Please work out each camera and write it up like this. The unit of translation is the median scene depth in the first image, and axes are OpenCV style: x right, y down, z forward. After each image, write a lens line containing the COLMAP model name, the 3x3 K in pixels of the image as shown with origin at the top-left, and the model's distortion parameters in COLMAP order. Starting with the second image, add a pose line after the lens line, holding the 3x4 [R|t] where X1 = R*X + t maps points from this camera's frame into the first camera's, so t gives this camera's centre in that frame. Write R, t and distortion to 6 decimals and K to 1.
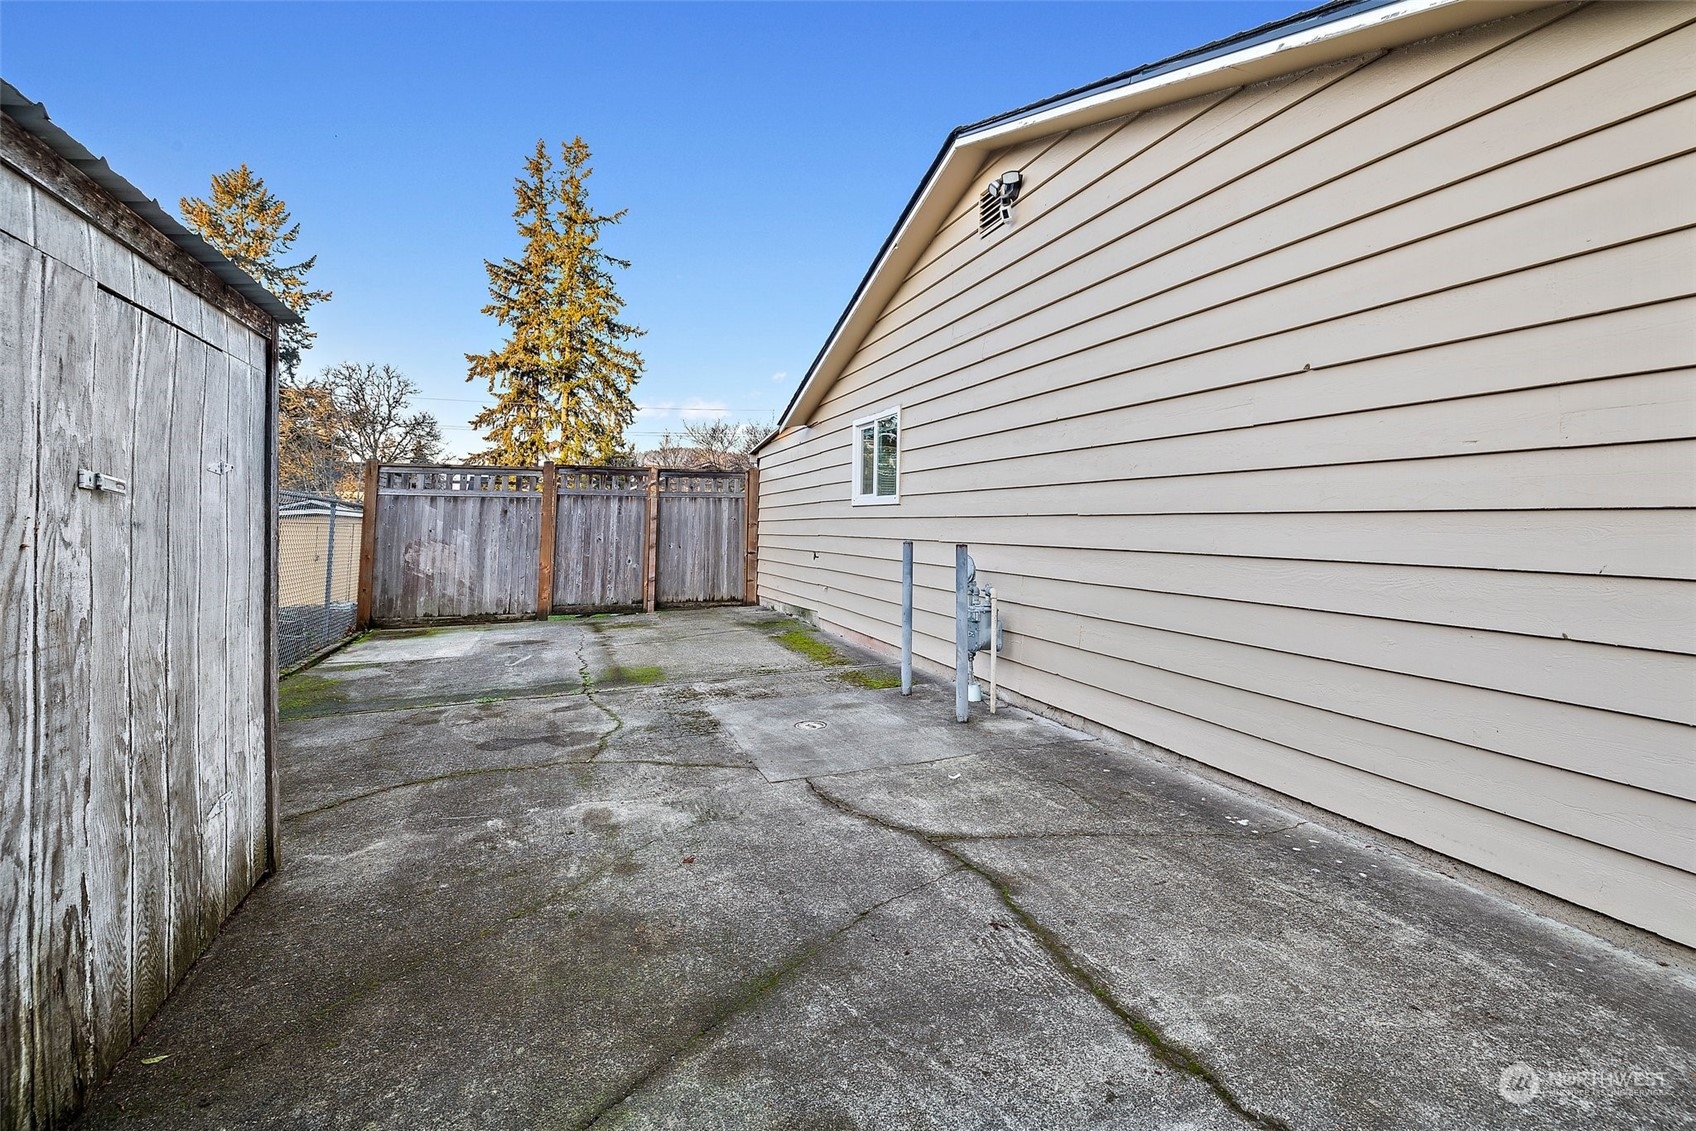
lens RADIAL K [[760.6, 0, 849.2], [0, 760.6, 469.1], [0, 0, 1]] dist [0.003851, -0.000099]
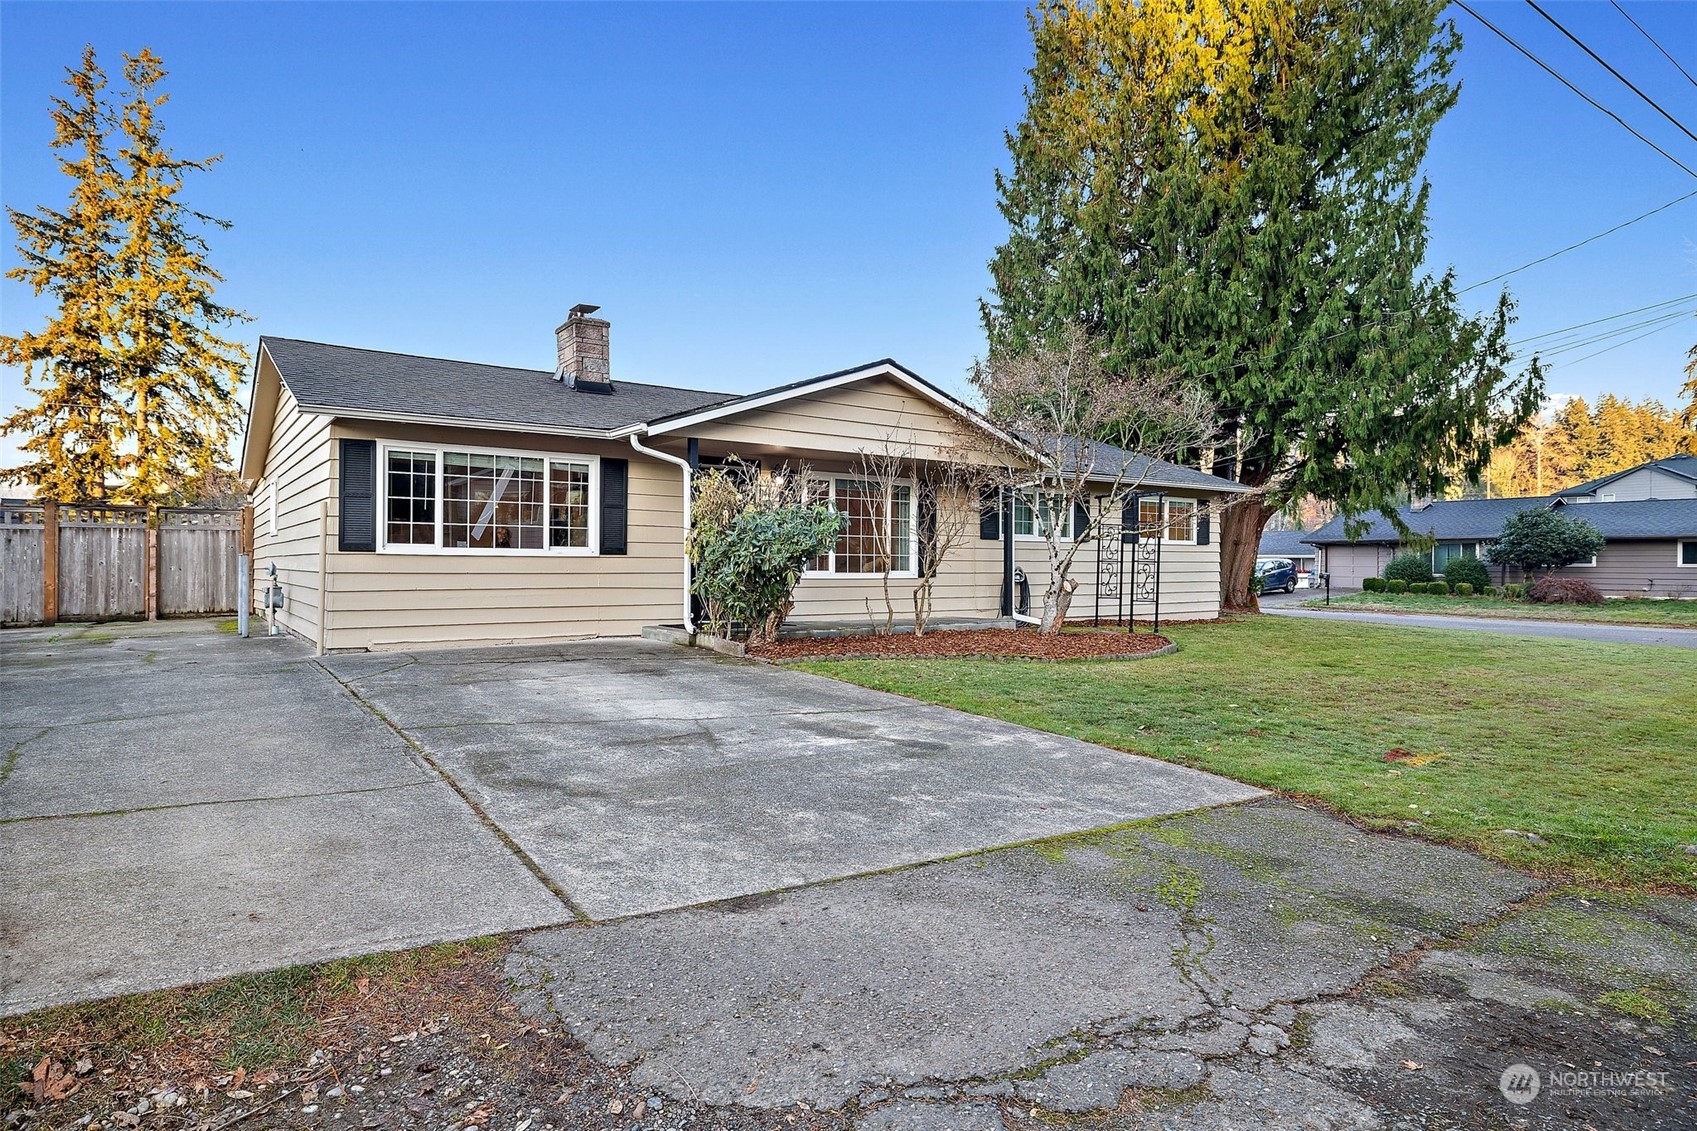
lens RADIAL K [[960.4, 0, 854.3], [0, 960.4, 569.6], [0, 0, 1]] dist [0.001938, -0.000068]
pose [[0.966862, -0.005867, 0.255231, 0.075336], [-0.014322, 0.996915, 0.077169, -0.005907], [-0.254896, -0.078268, 0.963796, -0.136038]]
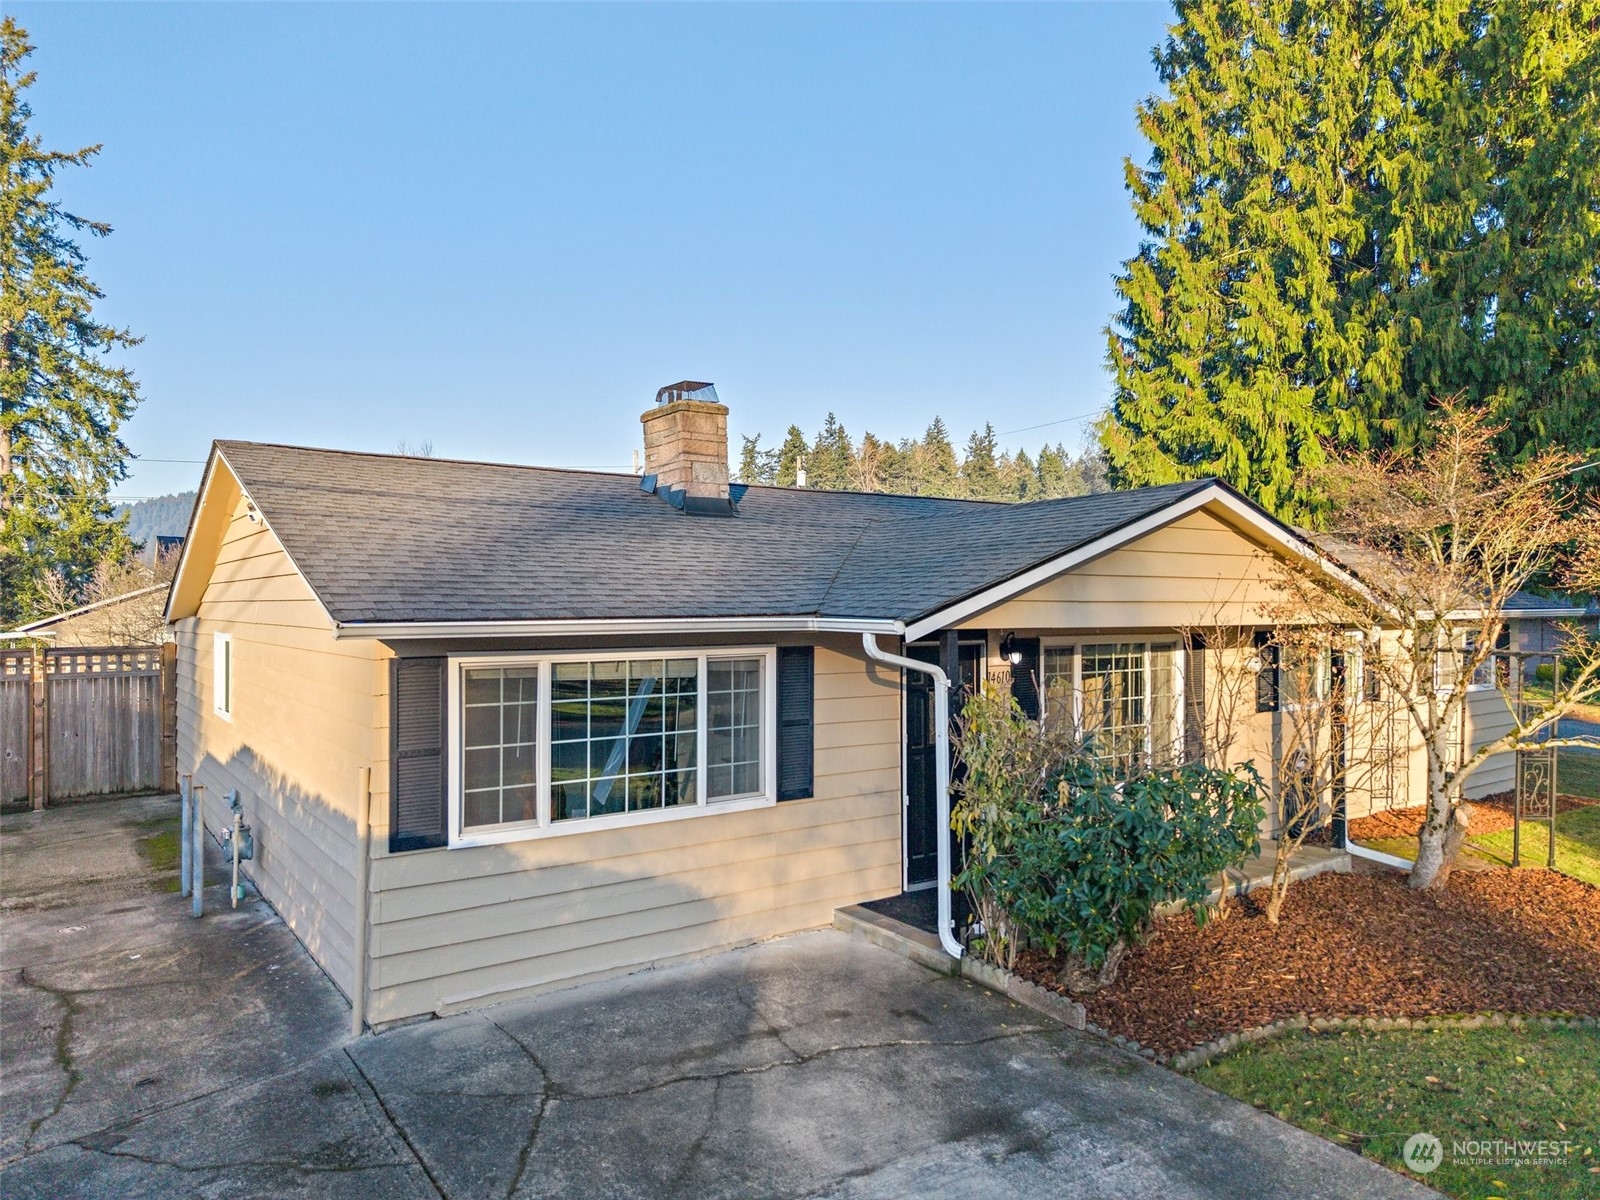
lens RADIAL K [[1099.0, 0, 792.9], [0, 1099.0, 611.6], [0, 0, 1]] dist [0.009346, -0.003028]
pose [[0.970580, -0.009899, 0.240576, 0.048090], [-0.009057, 0.996947, 0.077558, -0.025398], [-0.240609, -0.077455, 0.967527, -0.075304]]
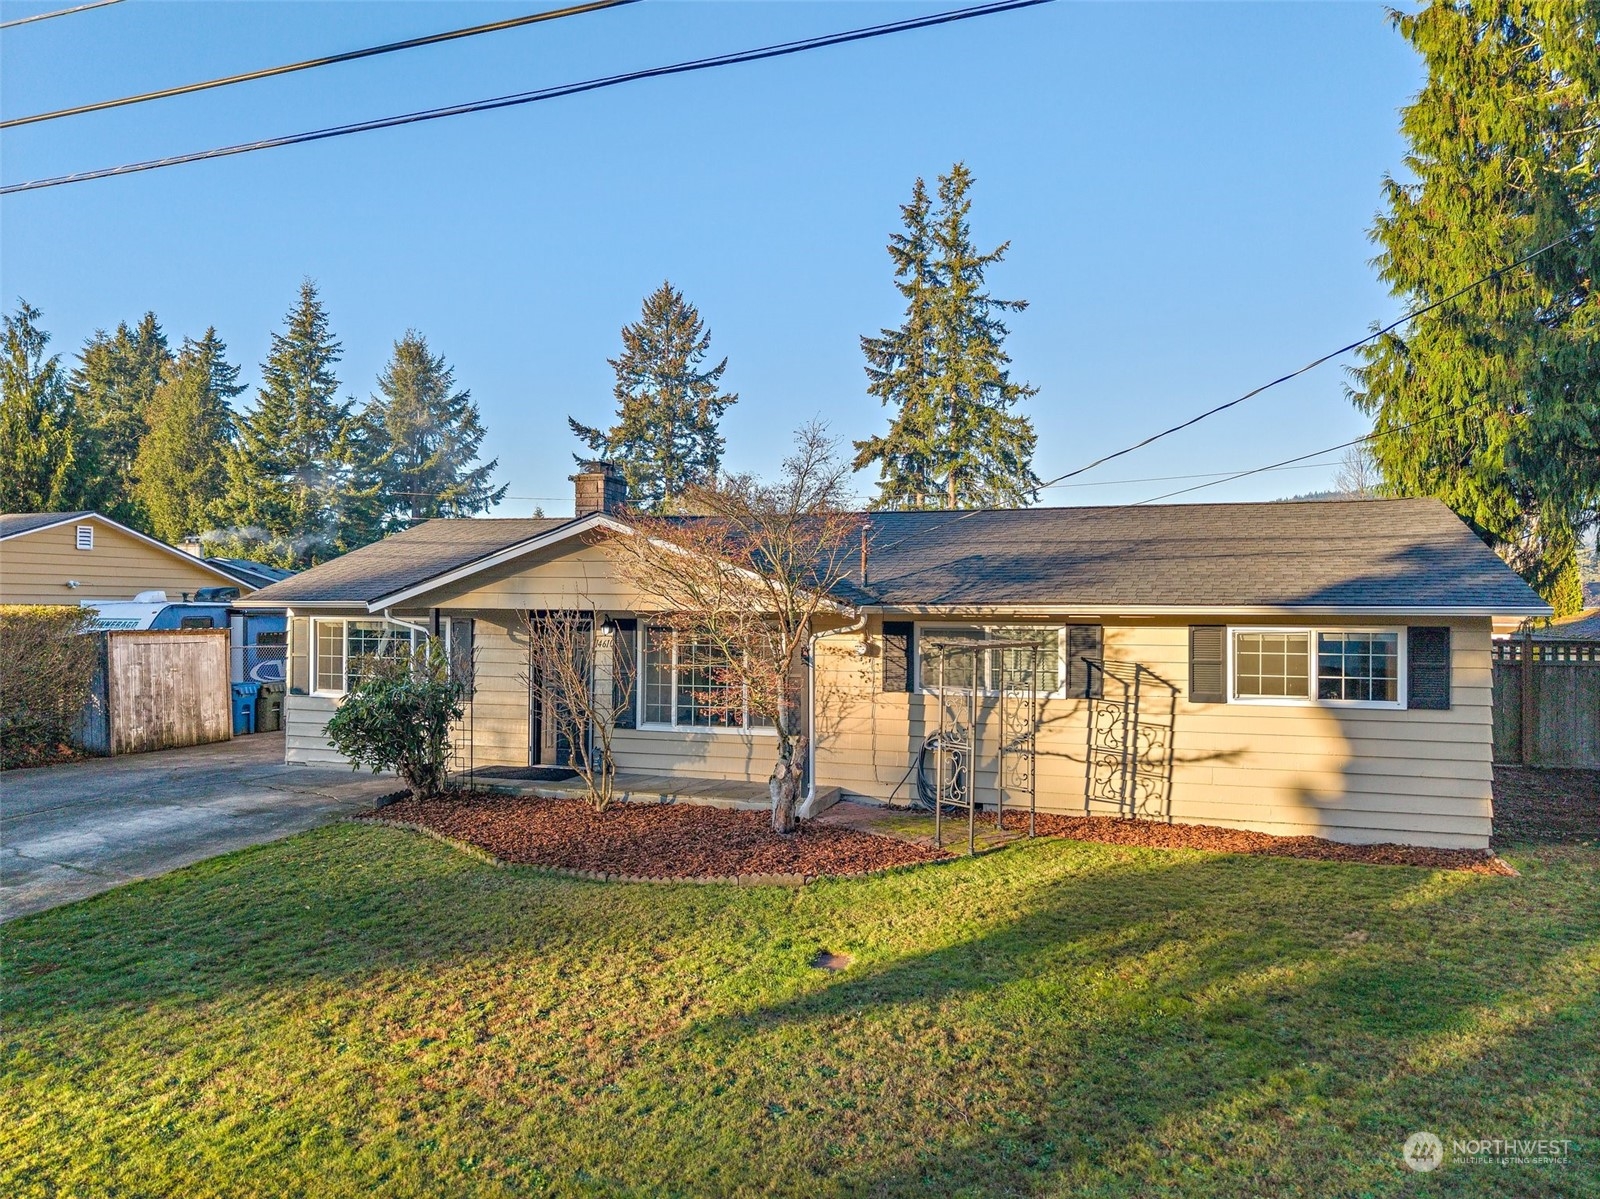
lens RADIAL K [[1099.0, 0, 792.5], [0, 1099.0, 606.8], [0, 0, 1]] dist [0.009346, -0.003028]
pose [[0.777626, -0.007960, -0.628677, 0.264798], [0.050103, 0.997524, 0.049344, -0.021762], [0.626728, -0.069870, 0.776100, -0.083709]]
